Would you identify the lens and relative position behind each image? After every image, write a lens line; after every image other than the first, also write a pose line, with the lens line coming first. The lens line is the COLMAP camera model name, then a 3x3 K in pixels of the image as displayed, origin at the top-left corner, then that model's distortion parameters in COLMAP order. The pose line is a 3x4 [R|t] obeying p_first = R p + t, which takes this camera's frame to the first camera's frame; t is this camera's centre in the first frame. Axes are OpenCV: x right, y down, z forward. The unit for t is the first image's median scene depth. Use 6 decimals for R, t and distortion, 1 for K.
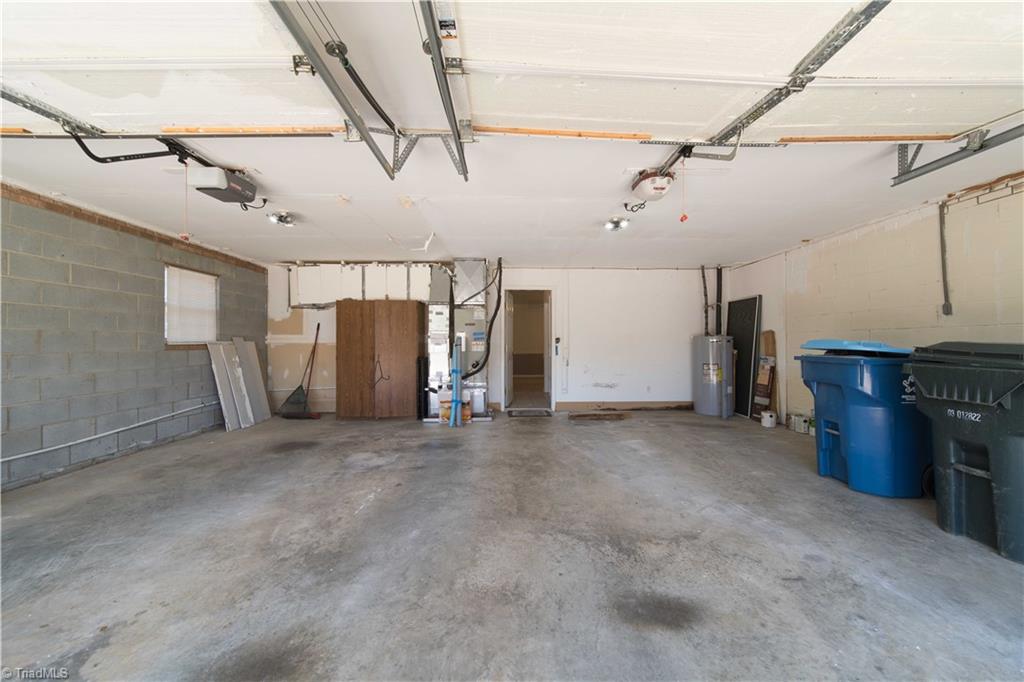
lens RADIAL K [[361.8, 0, 513.9], [0, 361.8, 339.1], [0, 0, 1]] dist [-0.002818, -0.000840]
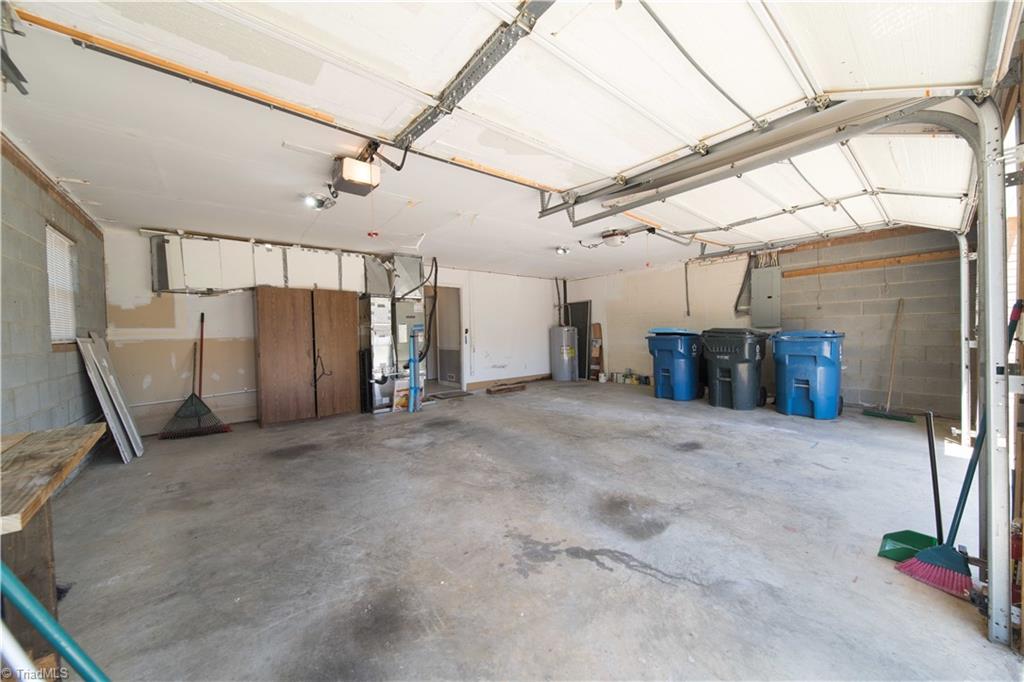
lens RADIAL K [[361.8, 0, 518.2], [0, 361.8, 338.2], [0, 0, 1]] dist [-0.002818, -0.000840]
pose [[0.787905, -0.025226, 0.615280, -0.552261], [0.012815, 0.999616, 0.024574, -0.000200], [-0.615664, -0.011477, 0.787926, -0.037717]]
